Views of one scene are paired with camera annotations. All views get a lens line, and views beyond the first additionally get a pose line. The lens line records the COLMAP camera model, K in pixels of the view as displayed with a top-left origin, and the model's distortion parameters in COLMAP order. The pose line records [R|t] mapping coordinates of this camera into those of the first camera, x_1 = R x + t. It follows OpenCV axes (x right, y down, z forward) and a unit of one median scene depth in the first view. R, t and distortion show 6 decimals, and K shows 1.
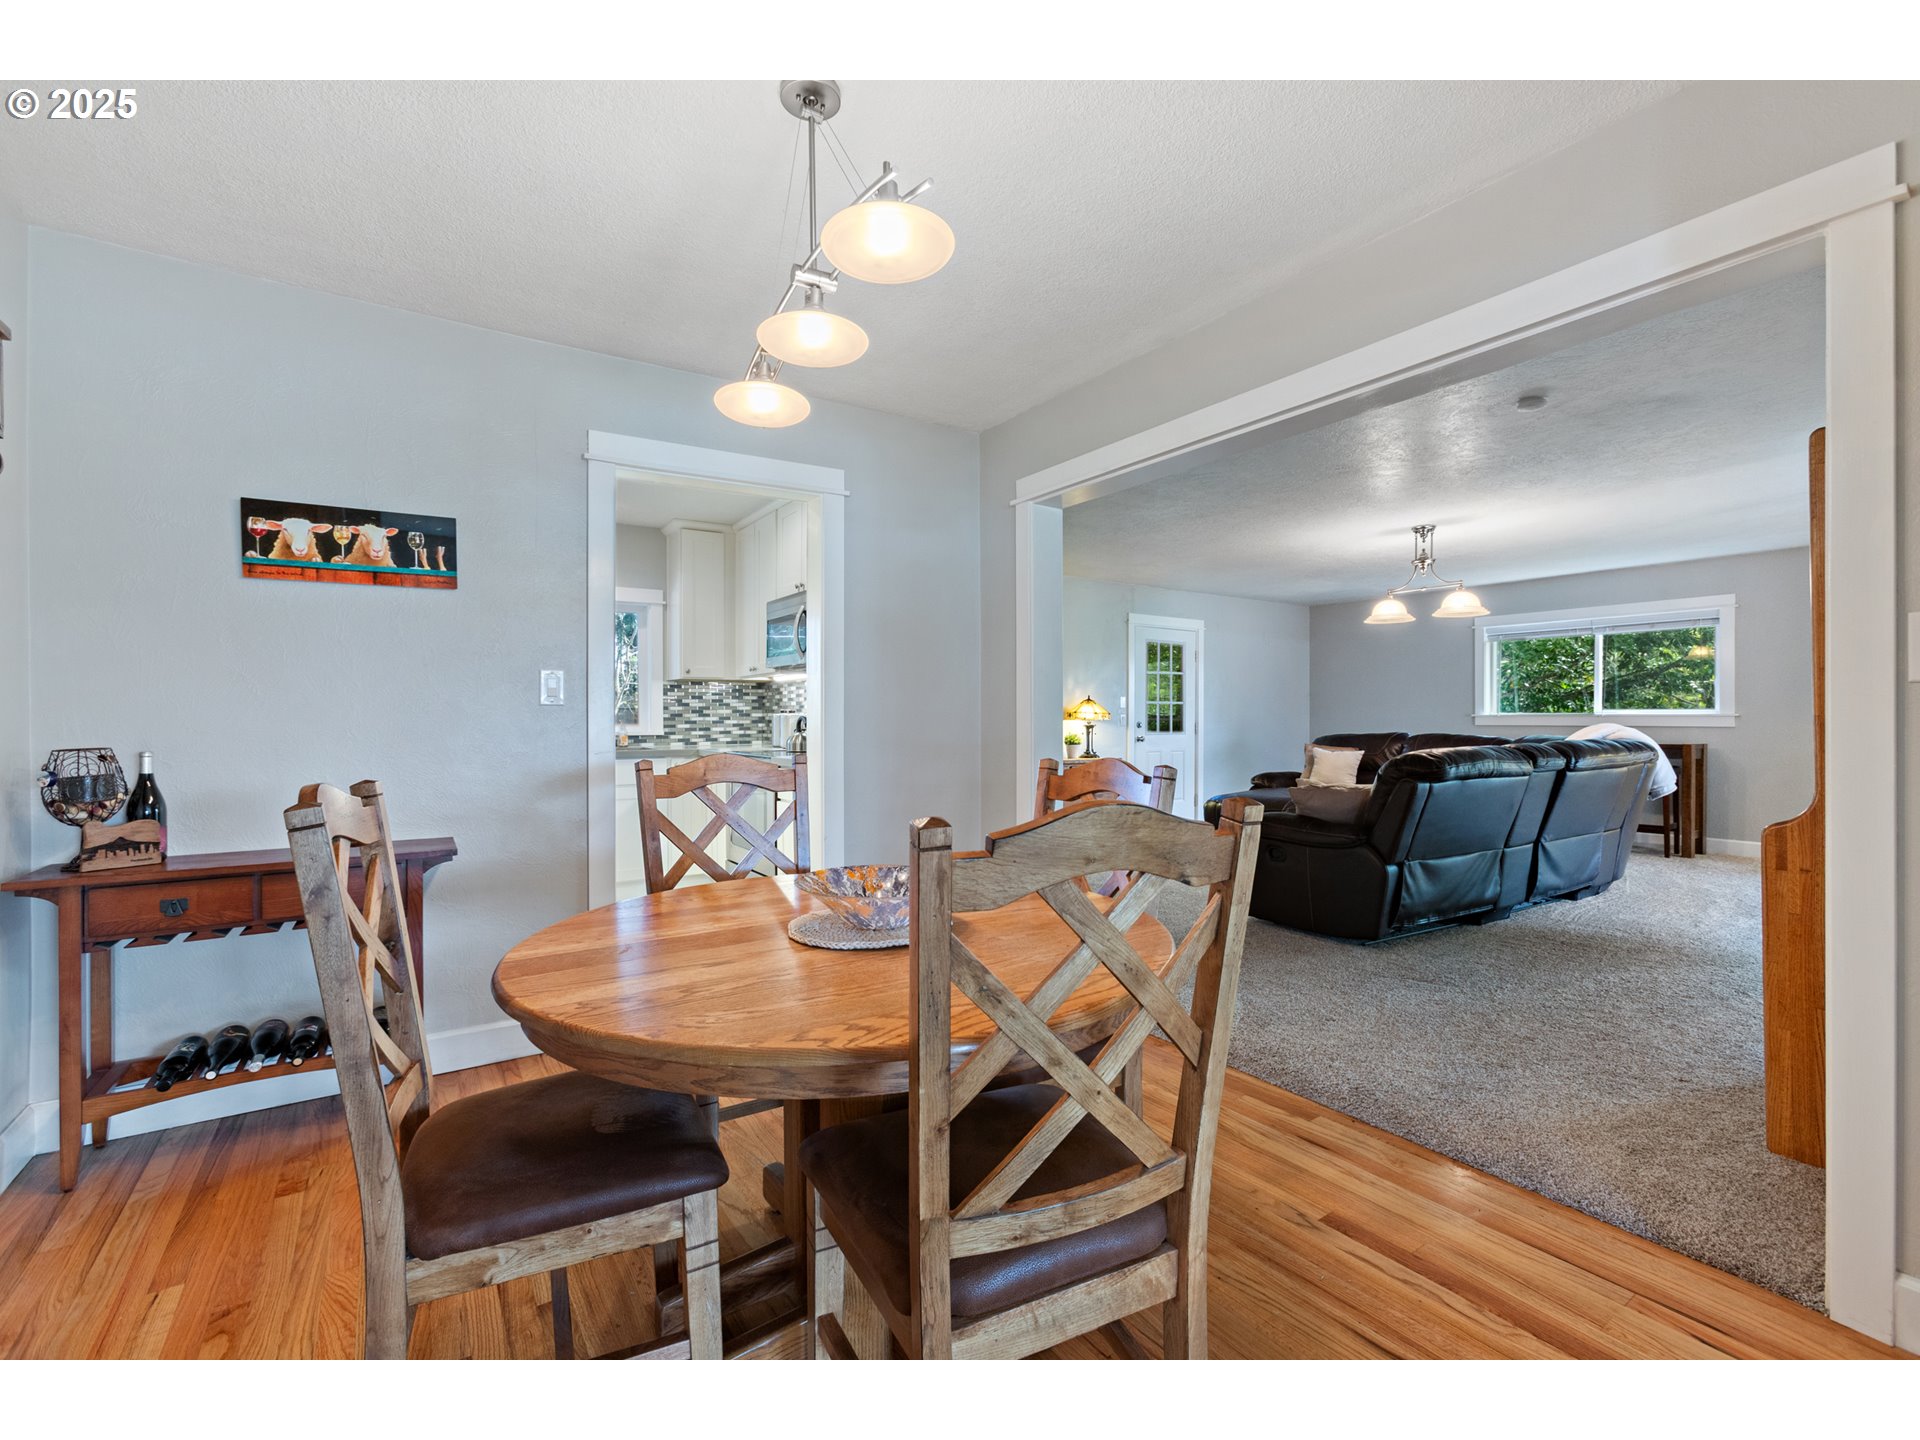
lens RADIAL K [[876.1, 0, 964.3], [0, 876.1, 721.2], [0, 0, 1]] dist [0.023286, 0.000153]
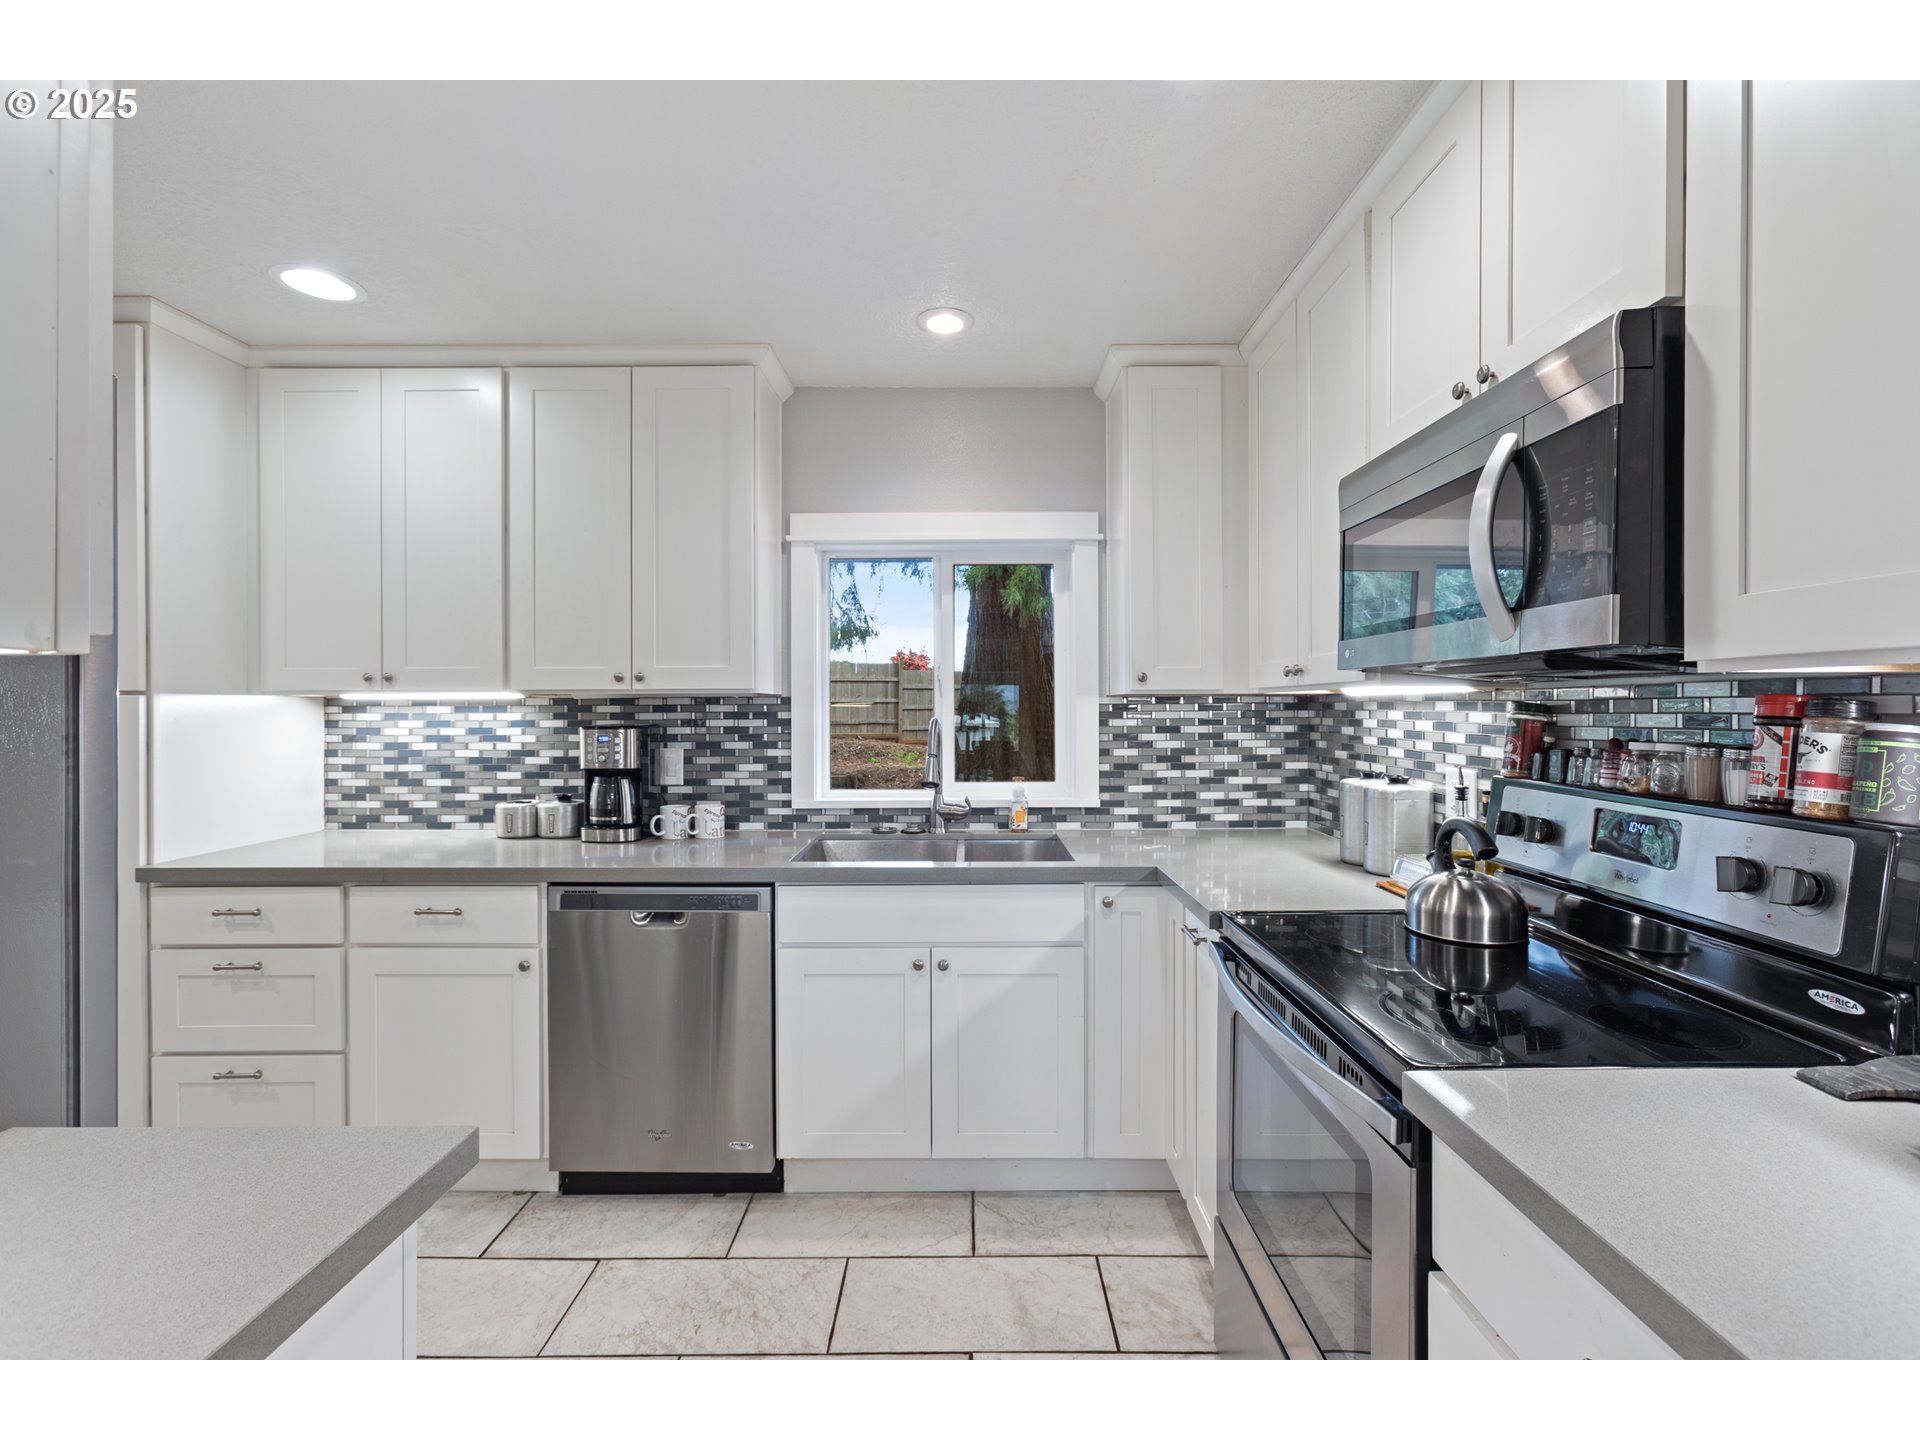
lens RADIAL K [[876.1, 0, 962.8], [0, 876.1, 718.4], [0, 0, 1]] dist [0.023286, 0.000153]
pose [[0.835714, 0.007331, -0.549117, -0.134386], [-0.005512, 0.999973, 0.004962, -0.035122], [0.549138, -0.001120, 0.835731, 0.536843]]
